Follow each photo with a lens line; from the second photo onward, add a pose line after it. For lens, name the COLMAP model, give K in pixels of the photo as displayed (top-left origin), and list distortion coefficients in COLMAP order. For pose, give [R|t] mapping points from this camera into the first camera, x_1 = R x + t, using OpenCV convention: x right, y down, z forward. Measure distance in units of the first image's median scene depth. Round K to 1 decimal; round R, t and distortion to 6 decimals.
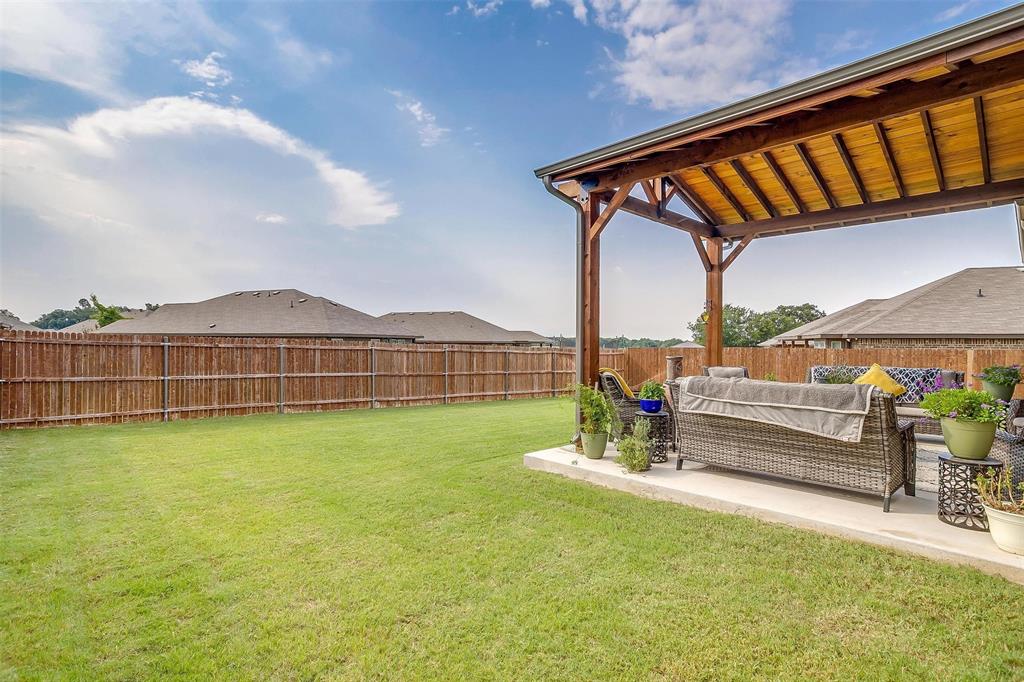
lens RADIAL K [[501.8, 0, 507.1], [0, 501.8, 336.5], [0, 0, 1]] dist [-0.057550, 0.032381]
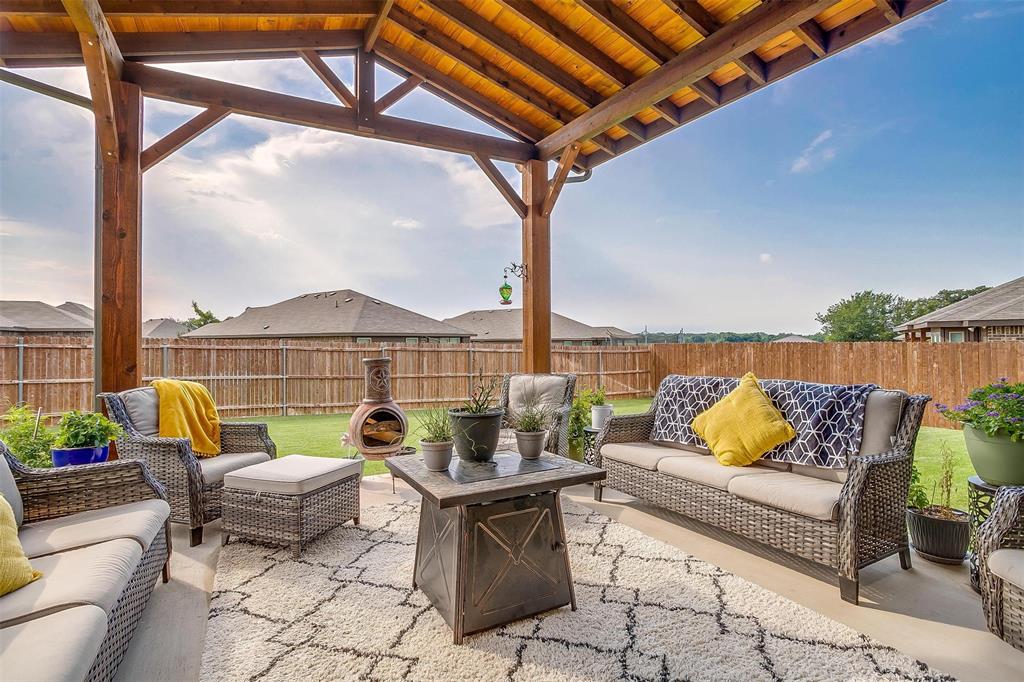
lens RADIAL K [[501.8, 0, 507.1], [0, 501.8, 336.5], [0, 0, 1]] dist [-0.057550, 0.032381]
pose [[0.969677, -0.014552, -0.243957, 0.310000], [0.015583, 0.999876, 0.002294, 0.007749], [0.243894, -0.006026, 0.969783, 0.233590]]
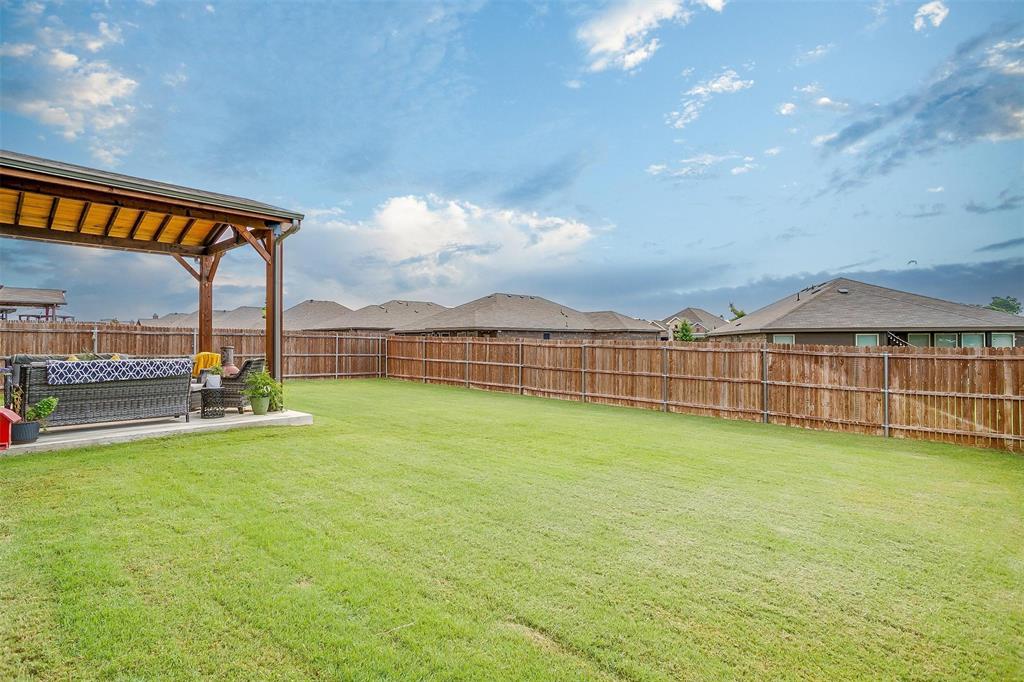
lens RADIAL K [[506.1, 0, 500.6], [0, 506.1, 334.2], [0, 0, 1]] dist [-0.072863, 0.042426]
pose [[0.098387, -0.020409, -0.994939, 0.867248], [0.017547, 0.999670, -0.018771, 0.021796], [0.994993, -0.015611, 0.098713, 0.791223]]
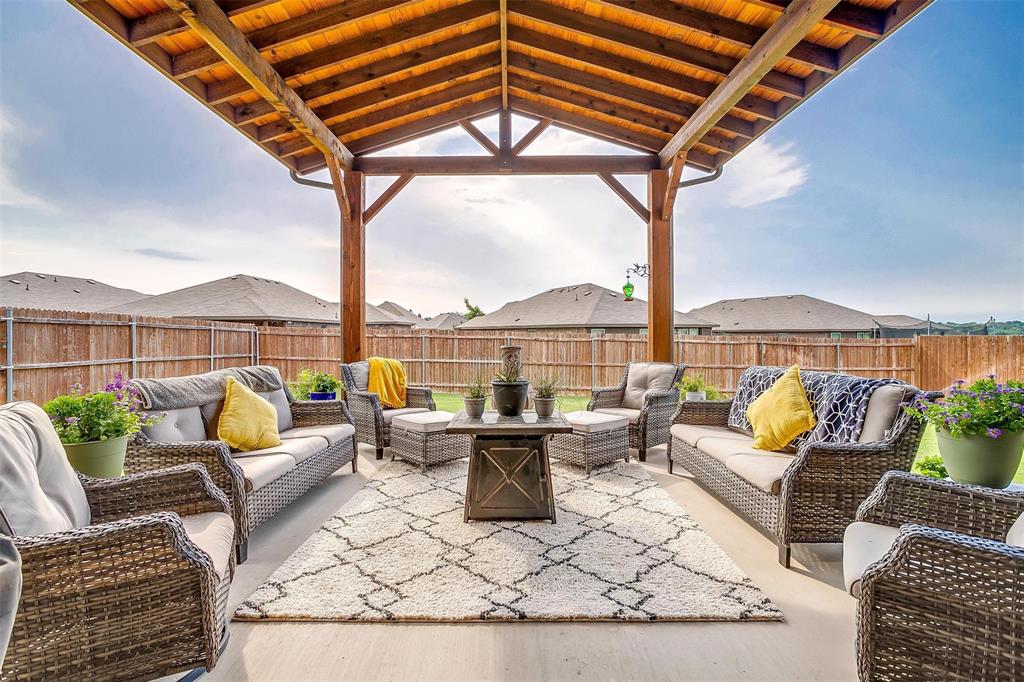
lens RADIAL K [[501.8, 0, 507.1], [0, 501.8, 336.5], [0, 0, 1]] dist [-0.057550, 0.032381]
pose [[0.732184, -0.003722, -0.681096, 0.423012], [0.016934, 0.999775, 0.012741, 0.007781], [0.680896, -0.020863, 0.732083, 0.215084]]
